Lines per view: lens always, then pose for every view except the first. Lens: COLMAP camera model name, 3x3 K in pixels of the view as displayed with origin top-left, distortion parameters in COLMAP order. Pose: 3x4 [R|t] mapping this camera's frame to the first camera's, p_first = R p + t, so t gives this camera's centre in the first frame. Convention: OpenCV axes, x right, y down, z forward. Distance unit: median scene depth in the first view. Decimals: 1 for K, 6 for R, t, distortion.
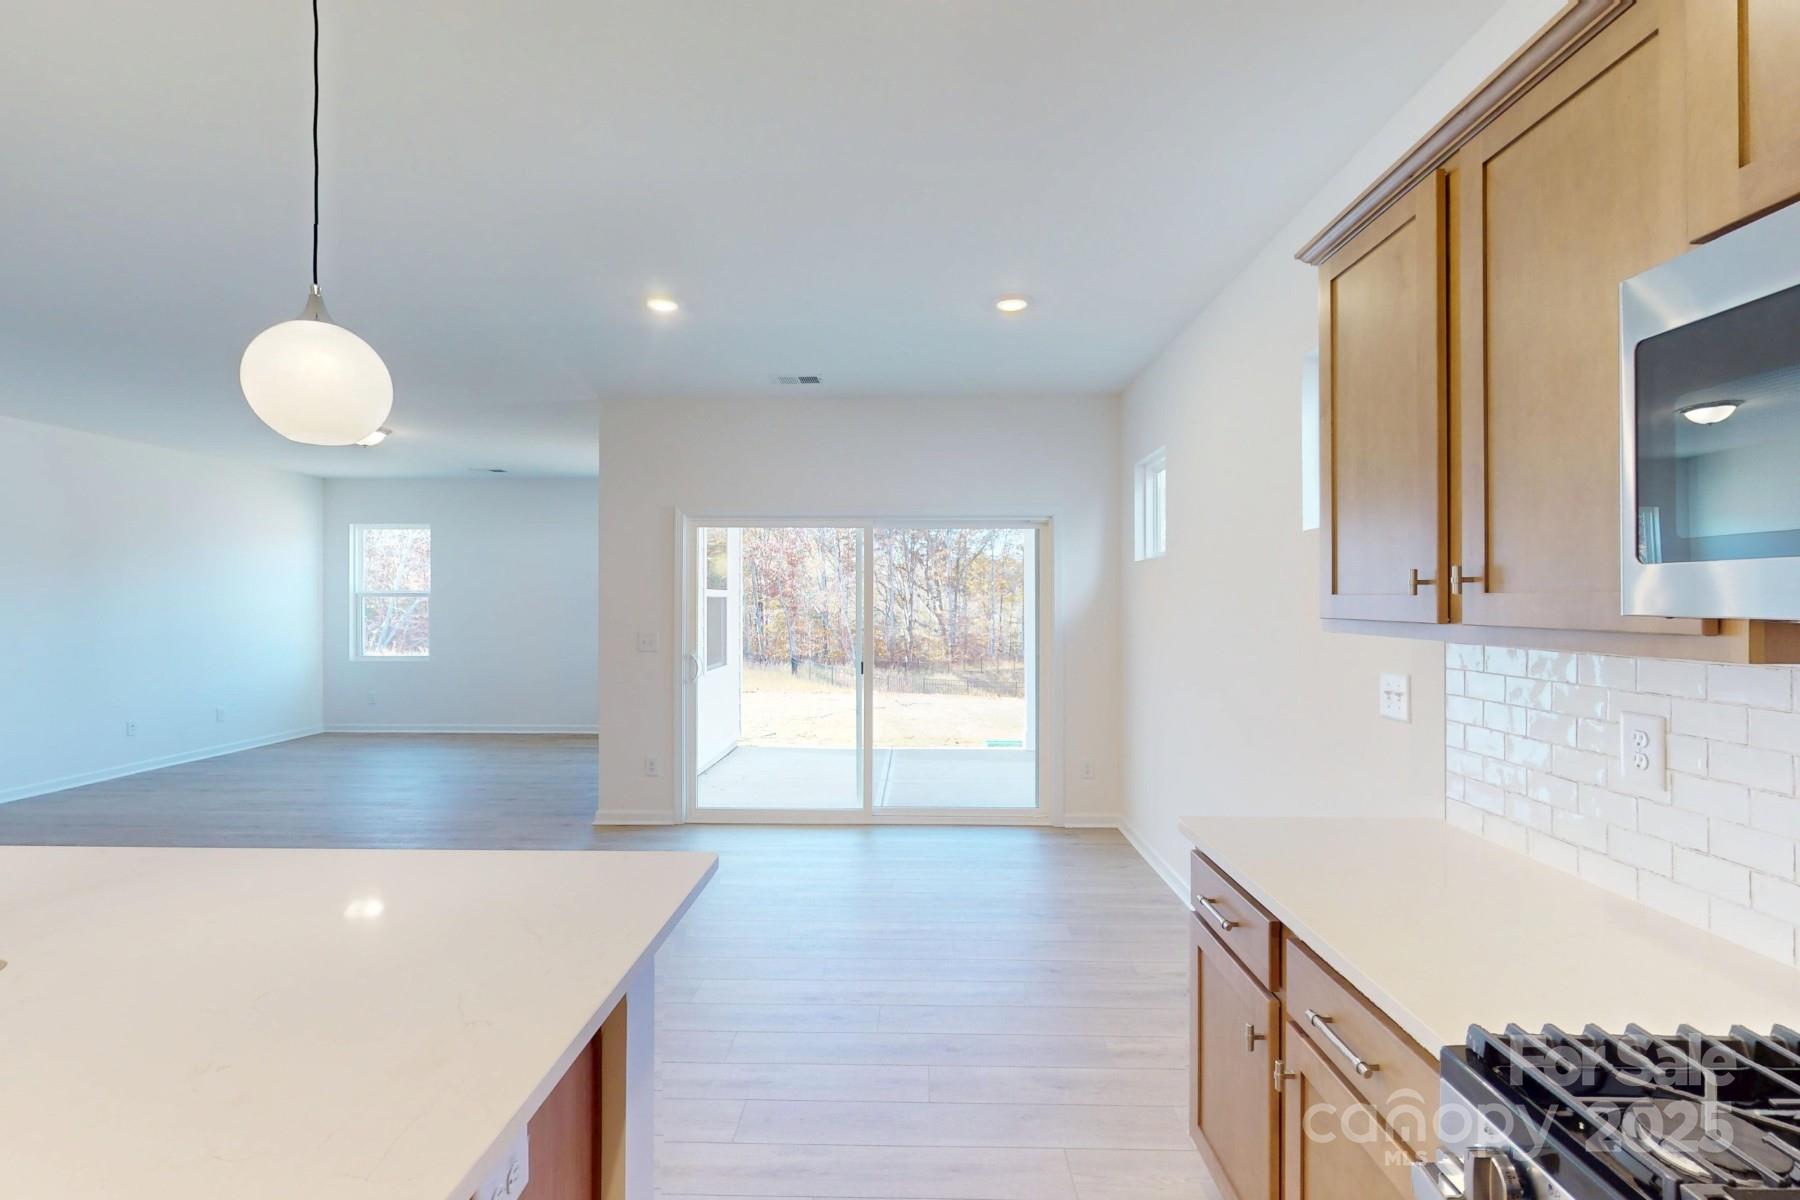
lens RADIAL K [[780.5, 0, 905.8], [0, 780.5, 599.1], [0, 0, 1]] dist [-0.000534, 0.000149]
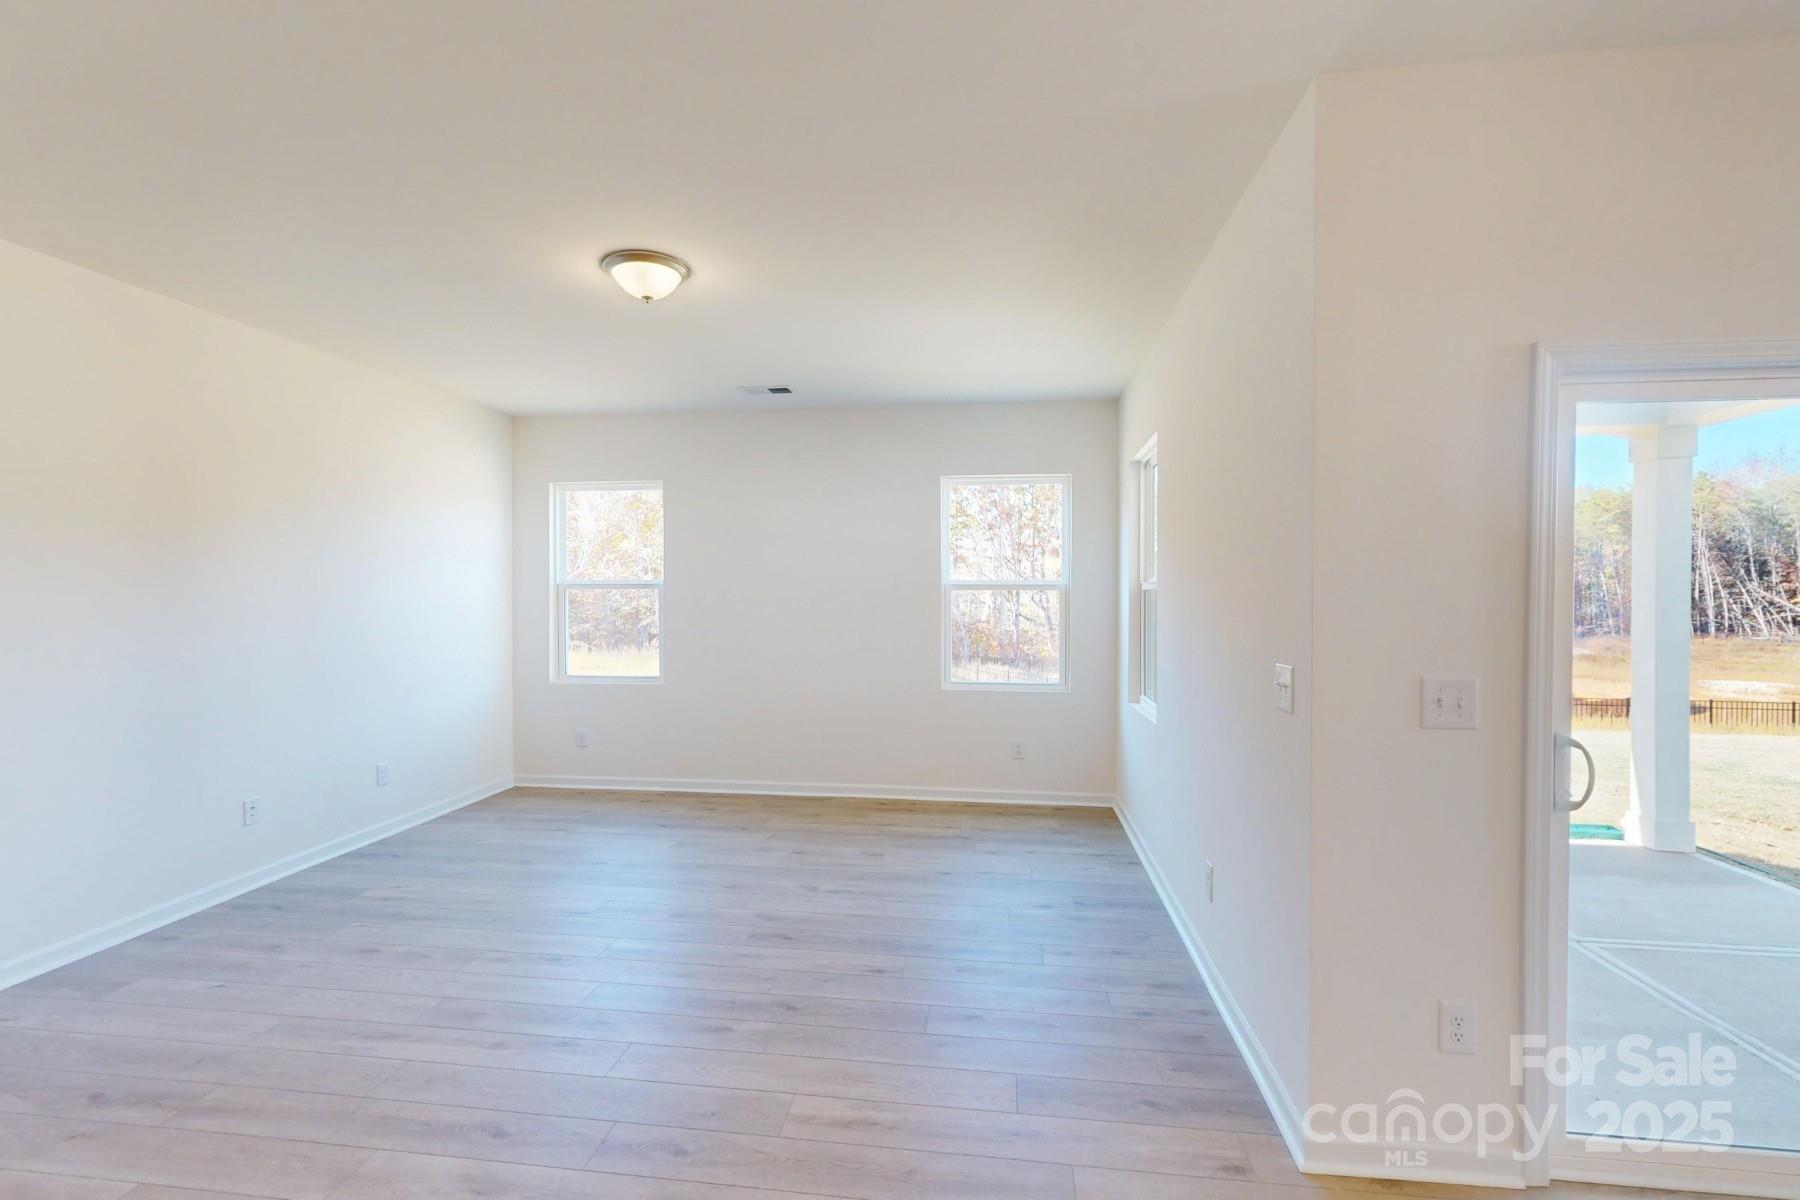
lens RADIAL K [[782.5, 0, 900.0], [0, 782.5, 600.0], [0, 0, 1]] dist [-0.000853, 0.000097]
pose [[0.993320, -0.001499, -0.115385, -0.314838], [0.002630, 0.999950, 0.009657, 0.000880], [0.115365, -0.009896, 0.993274, 0.340050]]
